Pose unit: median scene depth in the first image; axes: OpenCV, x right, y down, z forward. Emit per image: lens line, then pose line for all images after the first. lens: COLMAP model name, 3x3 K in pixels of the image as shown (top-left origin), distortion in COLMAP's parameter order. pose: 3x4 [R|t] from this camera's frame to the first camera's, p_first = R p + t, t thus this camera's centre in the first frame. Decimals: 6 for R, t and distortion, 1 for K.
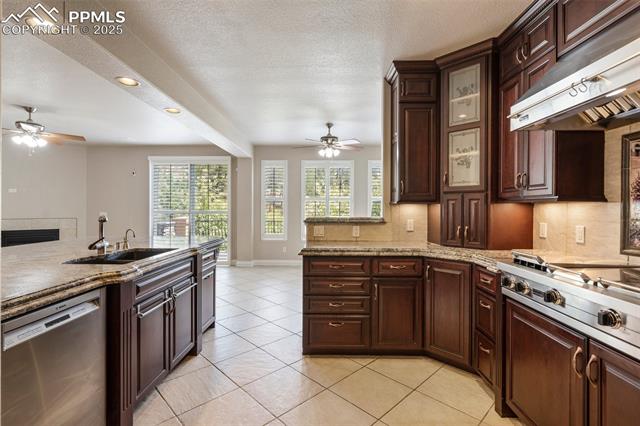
lens RADIAL K [[303.9, 0, 330.5], [0, 303.9, 210.3], [0, 0, 1]] dist [0.010683, -0.000396]
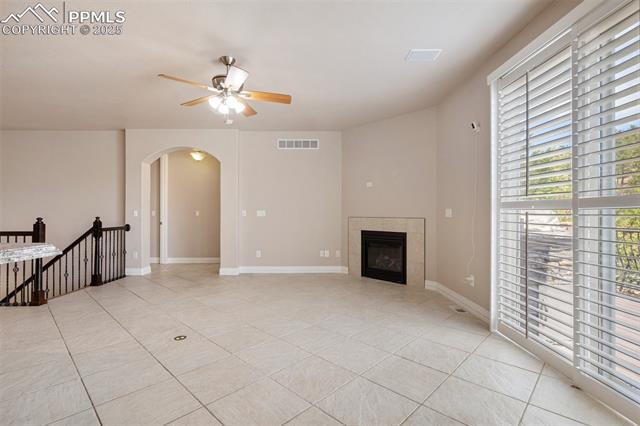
lens RADIAL K [[303.9, 0, 313.1], [0, 303.9, 212.4], [0, 0, 1]] dist [0.010683, -0.000396]
pose [[0.008140, -0.007795, -0.999936, -0.410013], [-0.008427, 0.999934, -0.007864, 0.053784], [0.999931, 0.008490, 0.008074, 1.883552]]
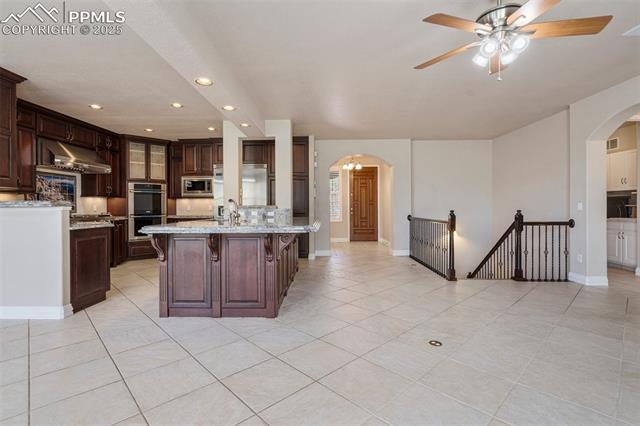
lens RADIAL K [[303.9, 0, 315.7], [0, 303.9, 205.6], [0, 0, 1]] dist [0.010683, -0.000396]
pose [[-0.999782, 0.001801, 0.020783, -1.086147], [0.001900, 0.999987, 0.004735, 0.040458], [-0.020774, 0.004774, -0.999773, 2.392490]]
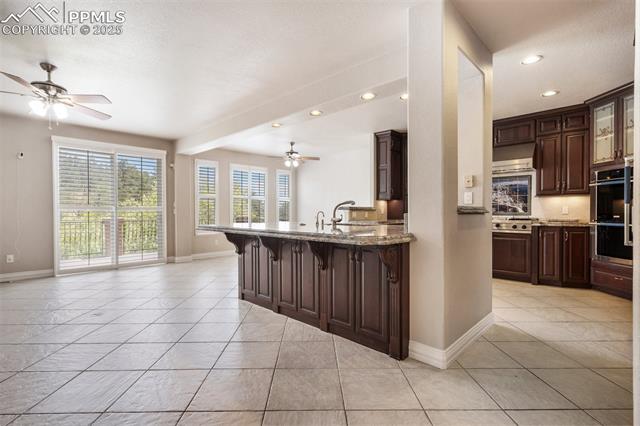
lens RADIAL K [[303.9, 0, 319.0], [0, 303.9, 214.0], [0, 0, 1]] dist [0.010683, -0.000396]
pose [[0.695592, -0.011621, 0.718343, -1.695228], [0.011518, 0.999921, 0.005023, 0.063124], [-0.718345, 0.004780, 0.695671, -0.075118]]
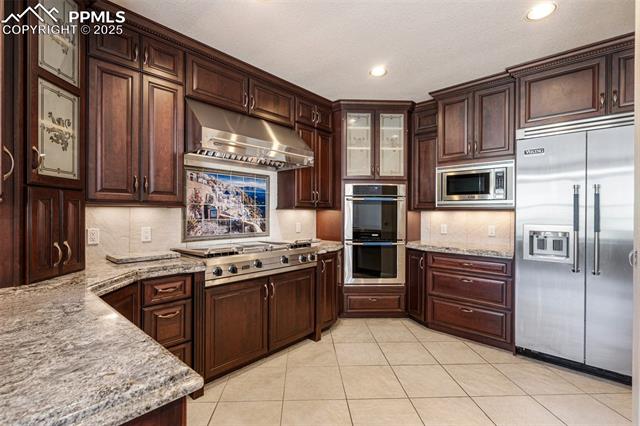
lens RADIAL K [[303.9, 0, 313.8], [0, 303.9, 212.6], [0, 0, 1]] dist [0.010683, -0.000396]
pose [[-0.739638, -0.007017, 0.672969, -0.377811], [-0.002212, 0.999966, 0.007995, -0.012777], [-0.673002, 0.004425, -0.739628, 1.120953]]
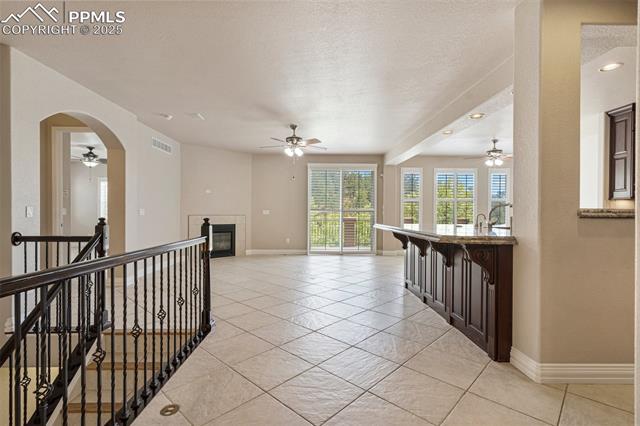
lens RADIAL K [[307.5, 0, 317.9], [0, 307.5, 212.8], [0, 0, 1]] dist [0.023466, -0.000683]
pose [[0.999639, 0.002511, 0.026739, -1.450939], [-0.002273, 0.999958, -0.008926, 0.067562], [-0.026761, 0.008862, 0.999603, -0.525766]]
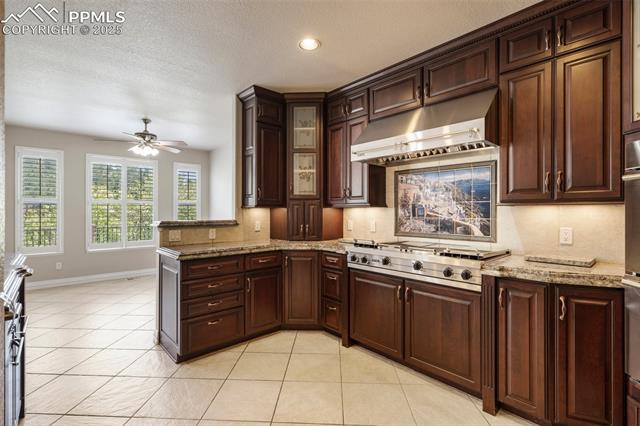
lens RADIAL K [[303.9, 0, 315.8], [0, 303.9, 210.2], [0, 0, 1]] dist [0.010683, -0.000396]
pose [[0.743622, -0.005007, 0.668582, -0.420656], [0.010650, 0.999934, -0.004357, -0.004918], [-0.668516, 0.010360, 0.743626, -0.022559]]
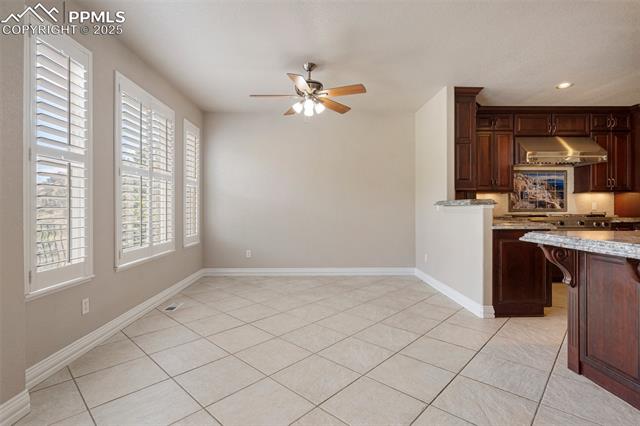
lens RADIAL K [[303.9, 0, 318.0], [0, 303.9, 210.7], [0, 0, 1]] dist [0.010683, -0.000396]
pose [[-0.033857, -0.010829, 0.999368, -1.227498], [0.015421, 0.999817, 0.011357, 0.046795], [-0.999308, 0.015795, -0.033683, 1.912597]]
